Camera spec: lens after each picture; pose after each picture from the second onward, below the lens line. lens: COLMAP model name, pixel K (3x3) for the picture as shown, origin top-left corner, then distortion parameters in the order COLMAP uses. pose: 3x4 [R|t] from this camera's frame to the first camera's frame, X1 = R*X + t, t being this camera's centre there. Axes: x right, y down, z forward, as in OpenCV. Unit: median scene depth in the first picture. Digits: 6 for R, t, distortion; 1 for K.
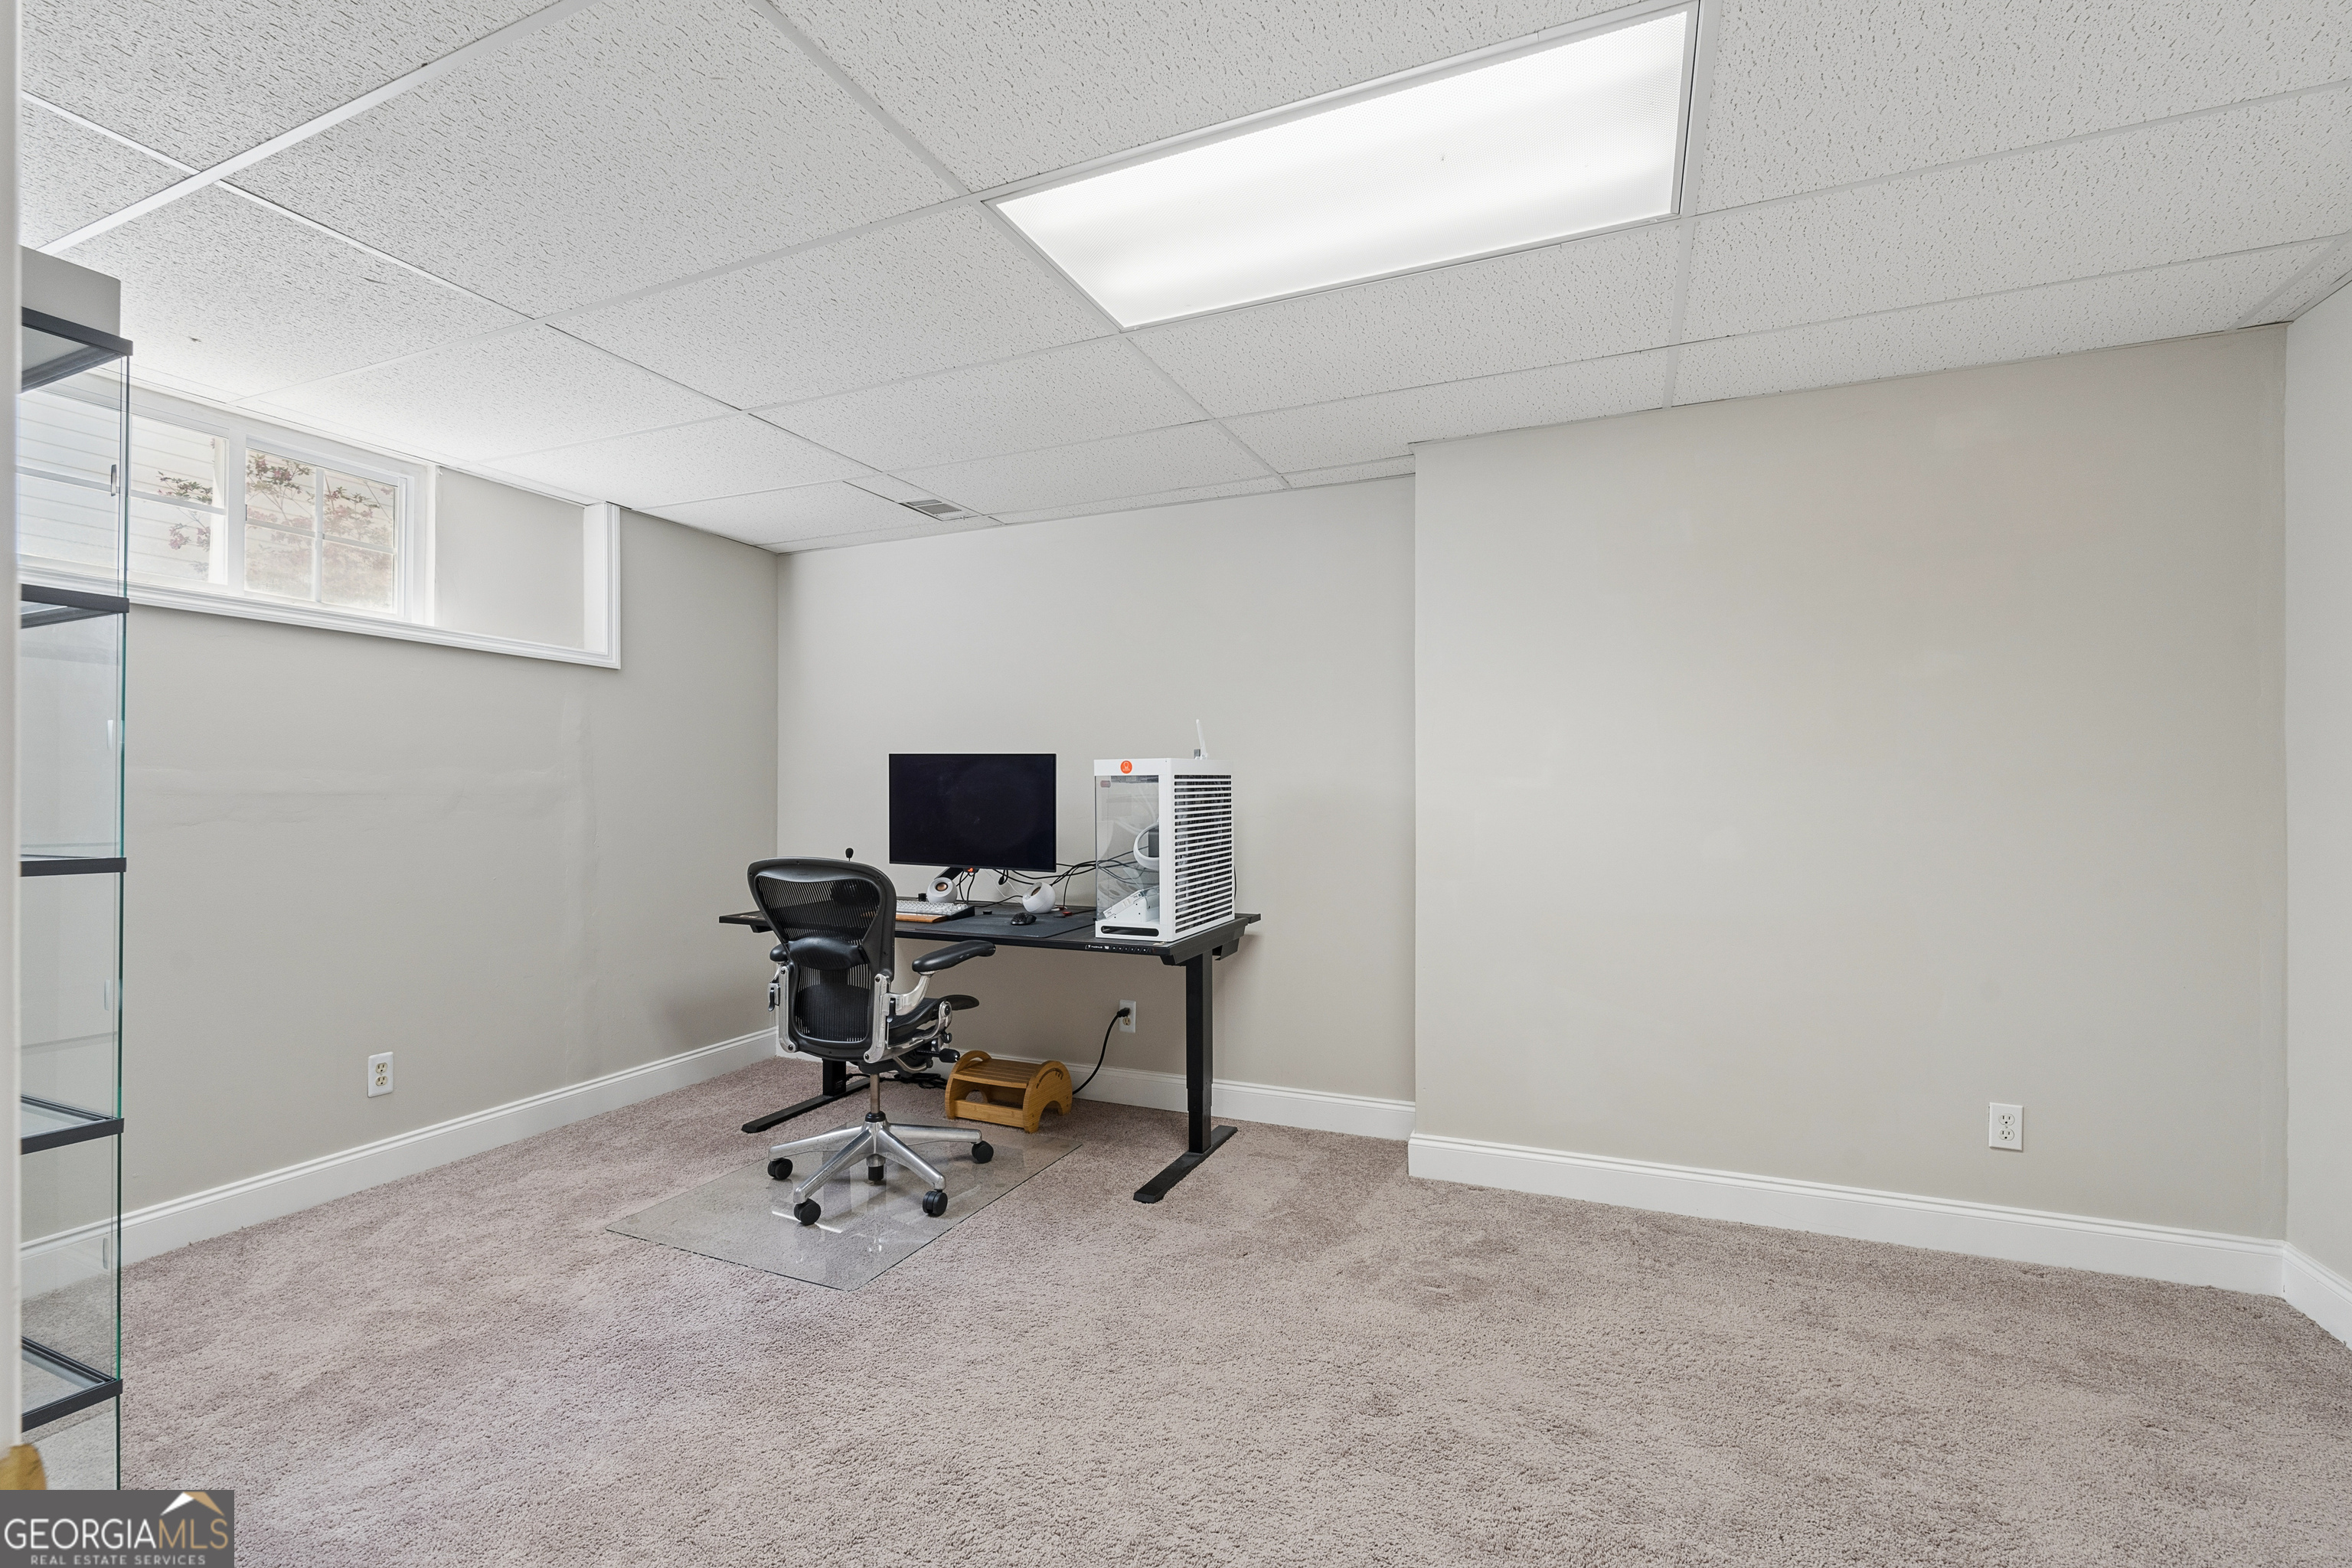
lens RADIAL K [[1036.2, 0, 1182.6], [0, 1036.2, 784.1], [0, 0, 1]] dist [-0.005606, -0.000296]
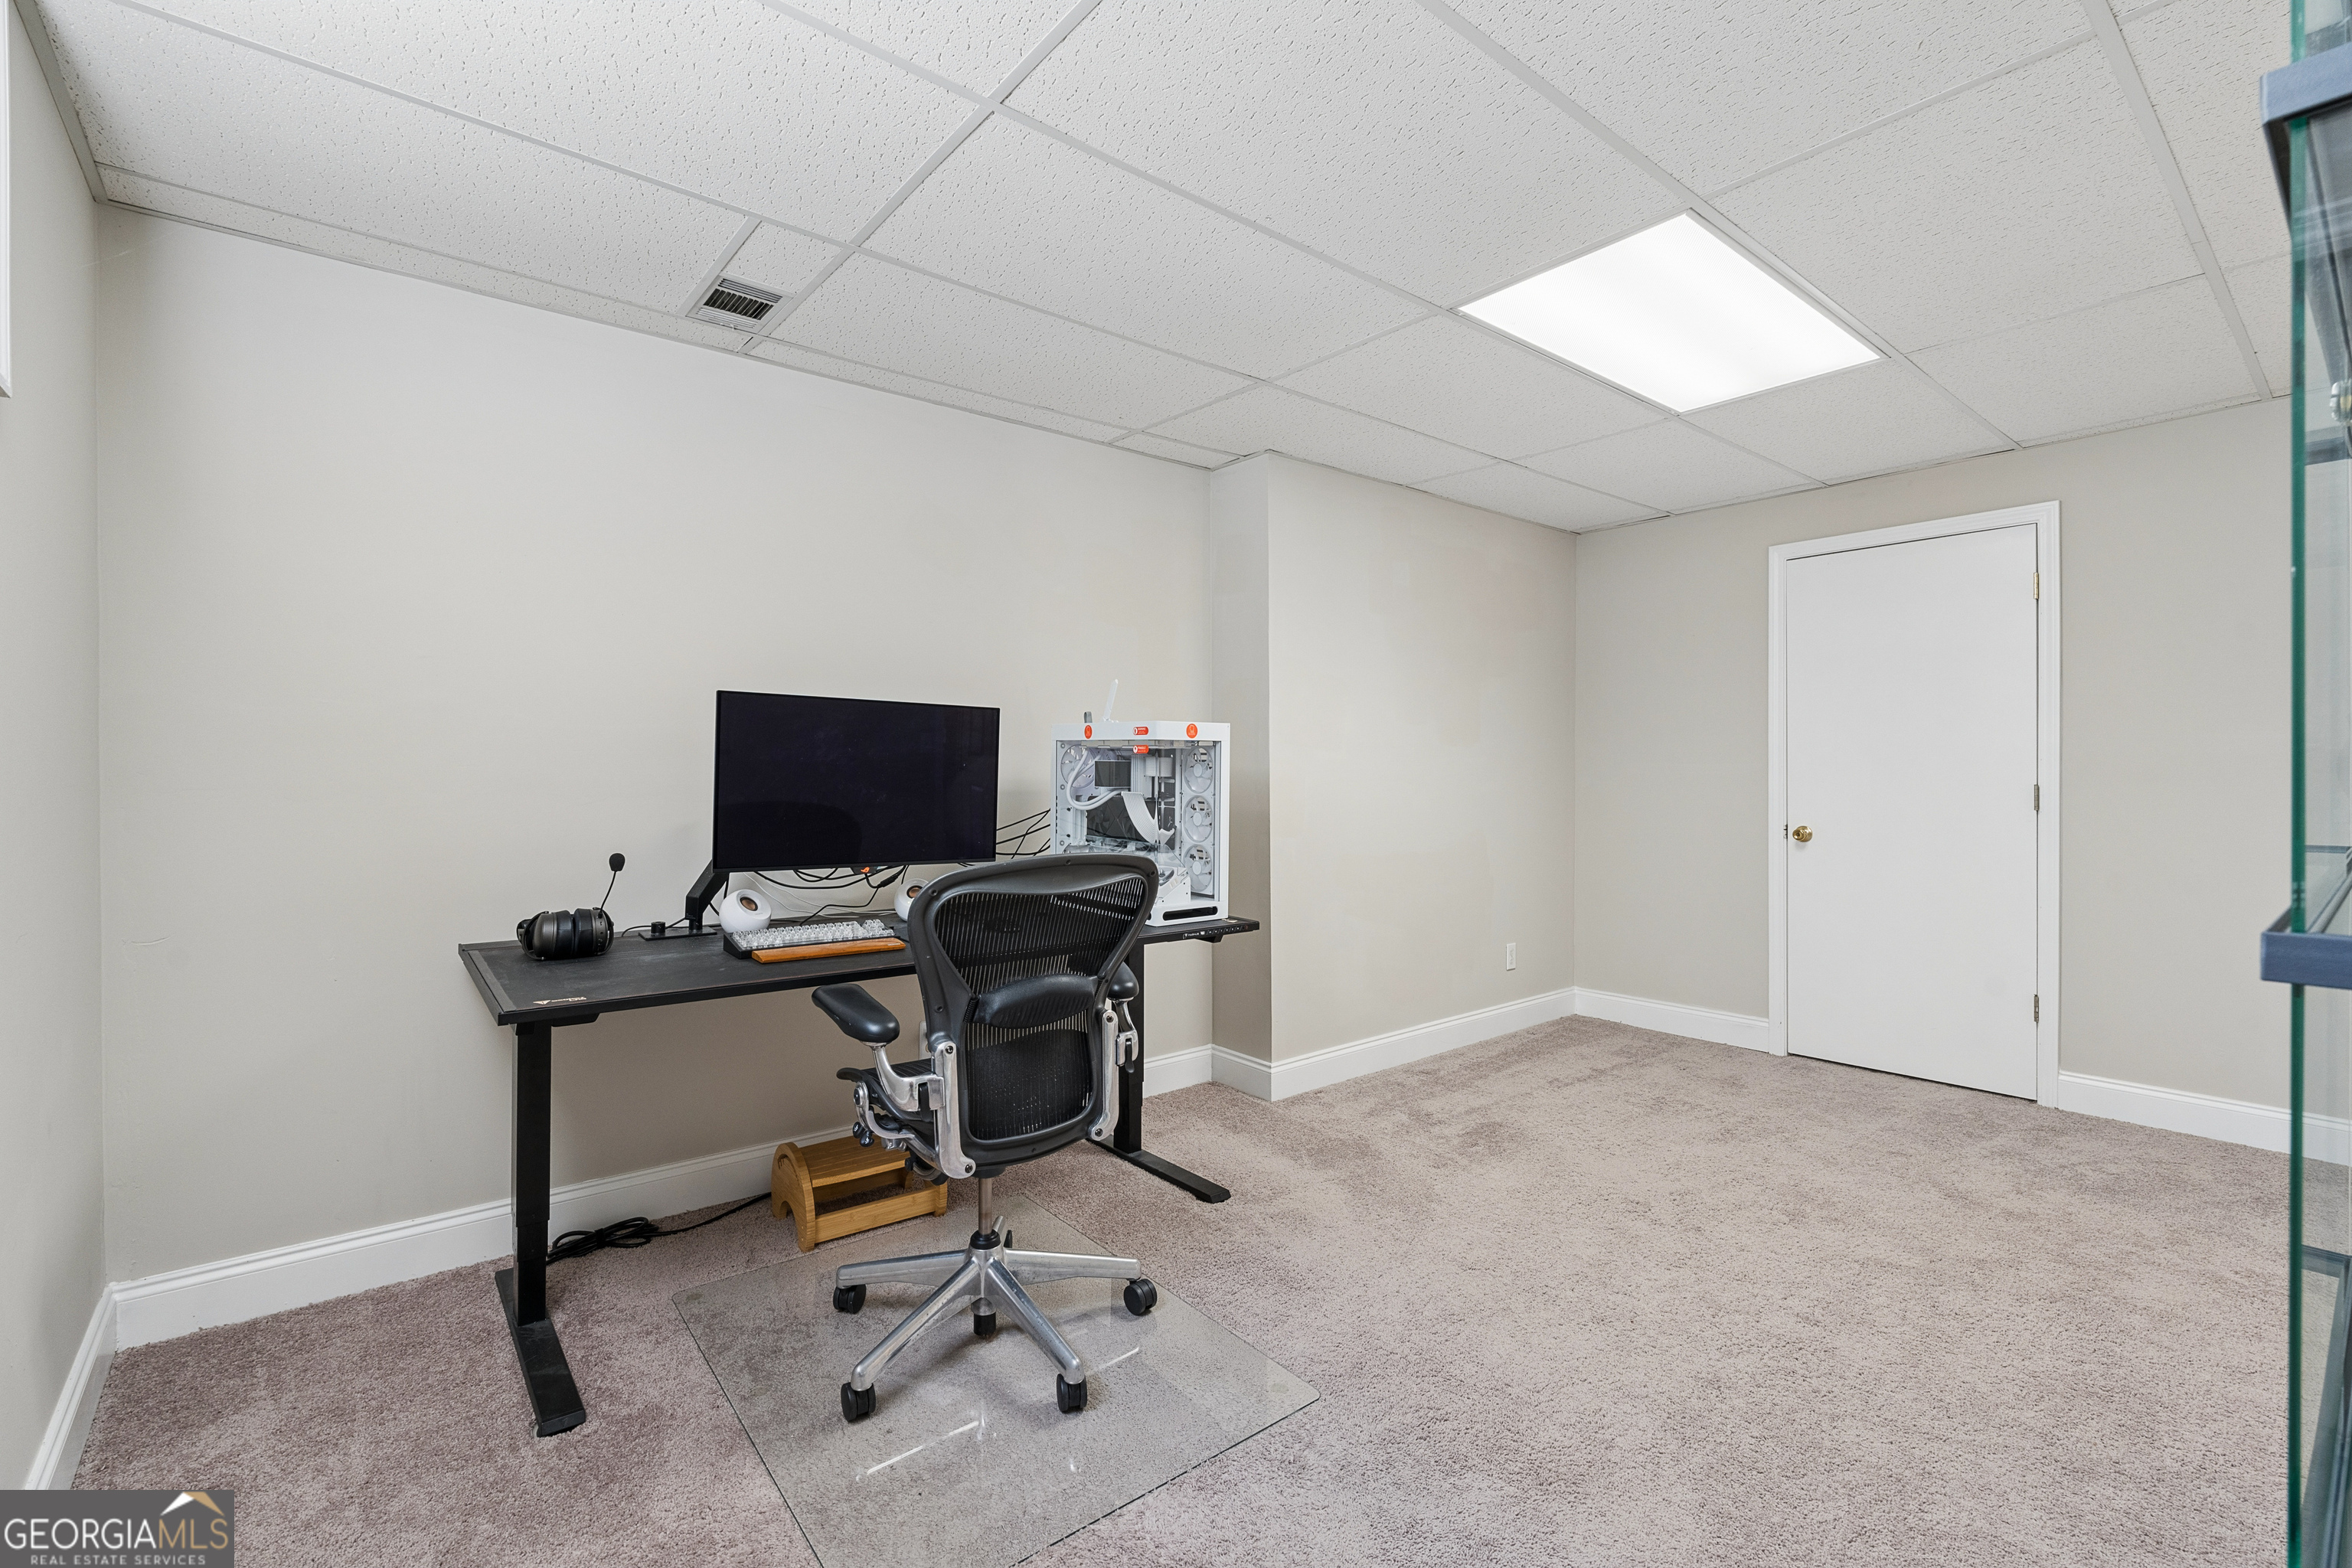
lens RADIAL K [[1036.2, 0, 1186.2], [0, 1036.2, 776.7], [0, 0, 1]] dist [-0.005606, -0.000296]
pose [[0.452239, -0.004504, 0.891885, -0.854251], [-0.009997, 0.999899, 0.010118, 0.014294], [-0.891841, -0.013492, 0.452149, 0.597637]]
